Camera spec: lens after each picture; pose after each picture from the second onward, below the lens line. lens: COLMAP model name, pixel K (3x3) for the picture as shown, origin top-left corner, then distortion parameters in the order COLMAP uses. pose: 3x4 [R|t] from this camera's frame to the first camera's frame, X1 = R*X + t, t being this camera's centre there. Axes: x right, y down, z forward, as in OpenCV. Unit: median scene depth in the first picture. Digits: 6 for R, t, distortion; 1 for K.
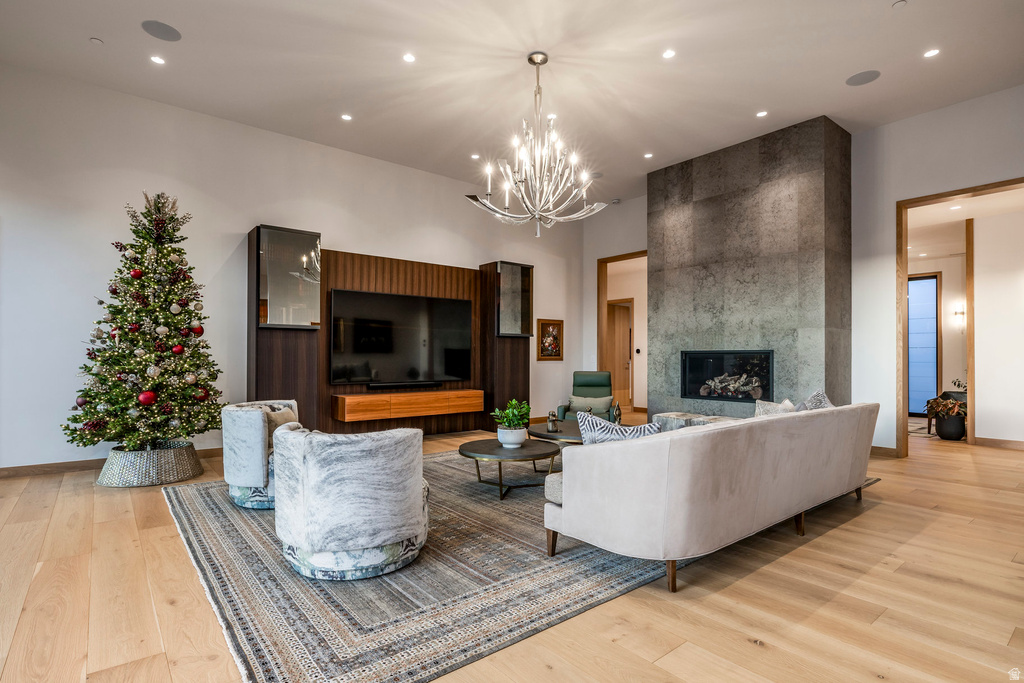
lens RADIAL K [[506.1, 0, 513.5], [0, 506.1, 357.4], [0, 0, 1]] dist [-0.002691, -0.000303]
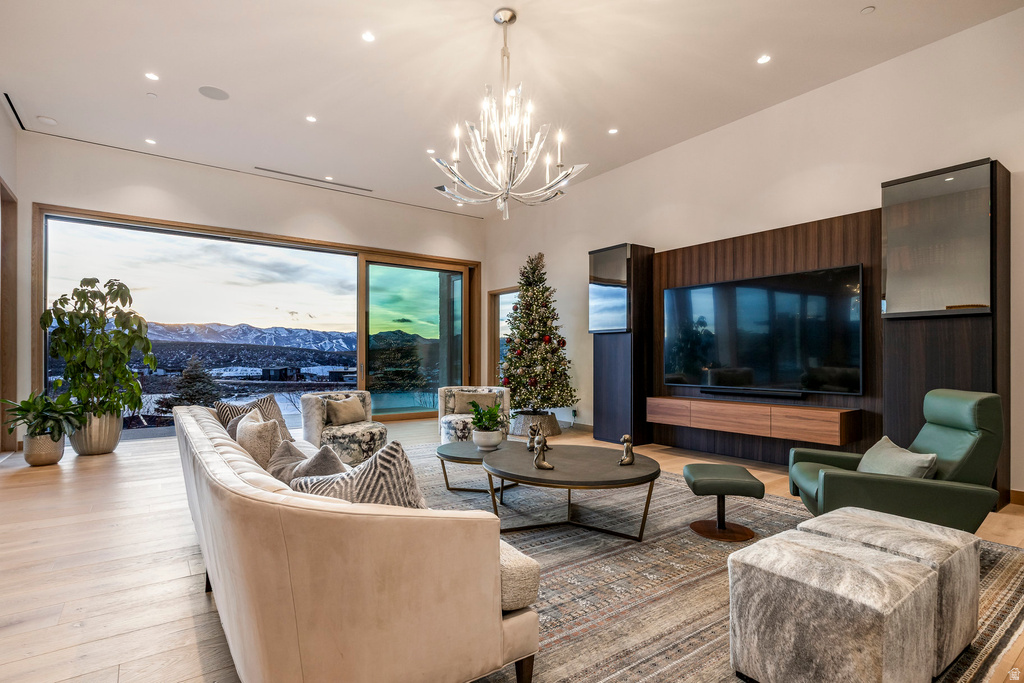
lens RADIAL K [[504.1, 0, 509.7], [0, 504.1, 358.2], [0, 0, 1]] dist [-0.000188, 0.000020]
pose [[-0.063266, -0.003655, -0.997990, 0.893084], [0.008151, 0.999958, -0.004179, 0.003142], [0.997963, -0.008399, -0.063233, 1.034884]]
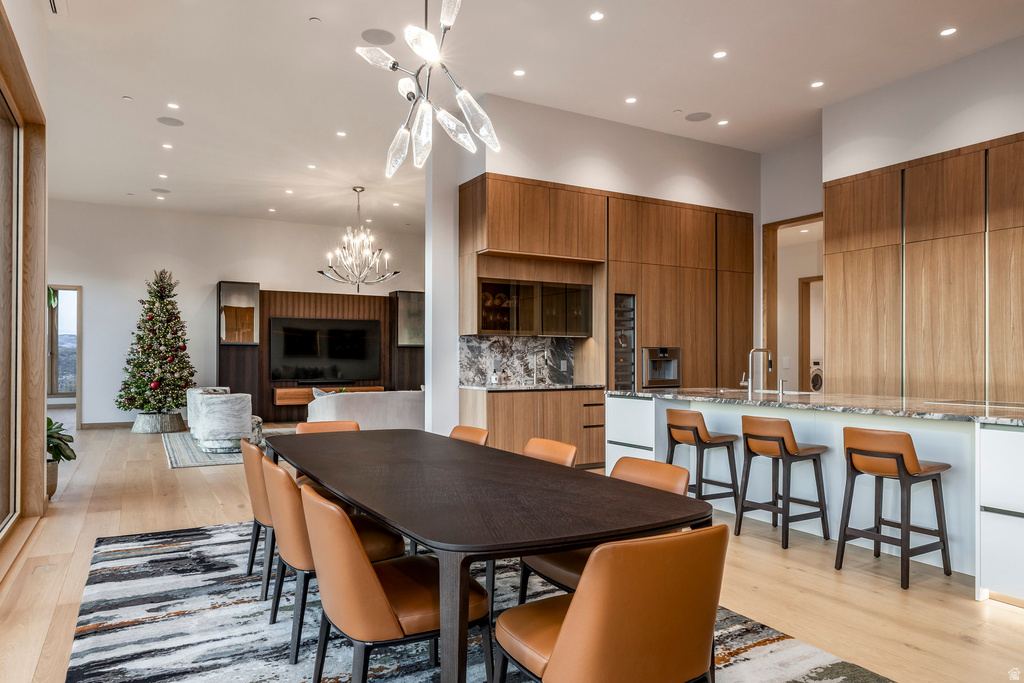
lens RADIAL K [[671.6, 0, 512.3], [0, 671.6, 360.9], [0, 0, 1]] dist [0.001771, 0.000633]
pose [[0.984109, -0.000448, -0.177563, 0.954077], [0.000889, 0.999997, 0.002402, -0.013297], [0.177562, -0.002521, 0.984106, -1.135239]]
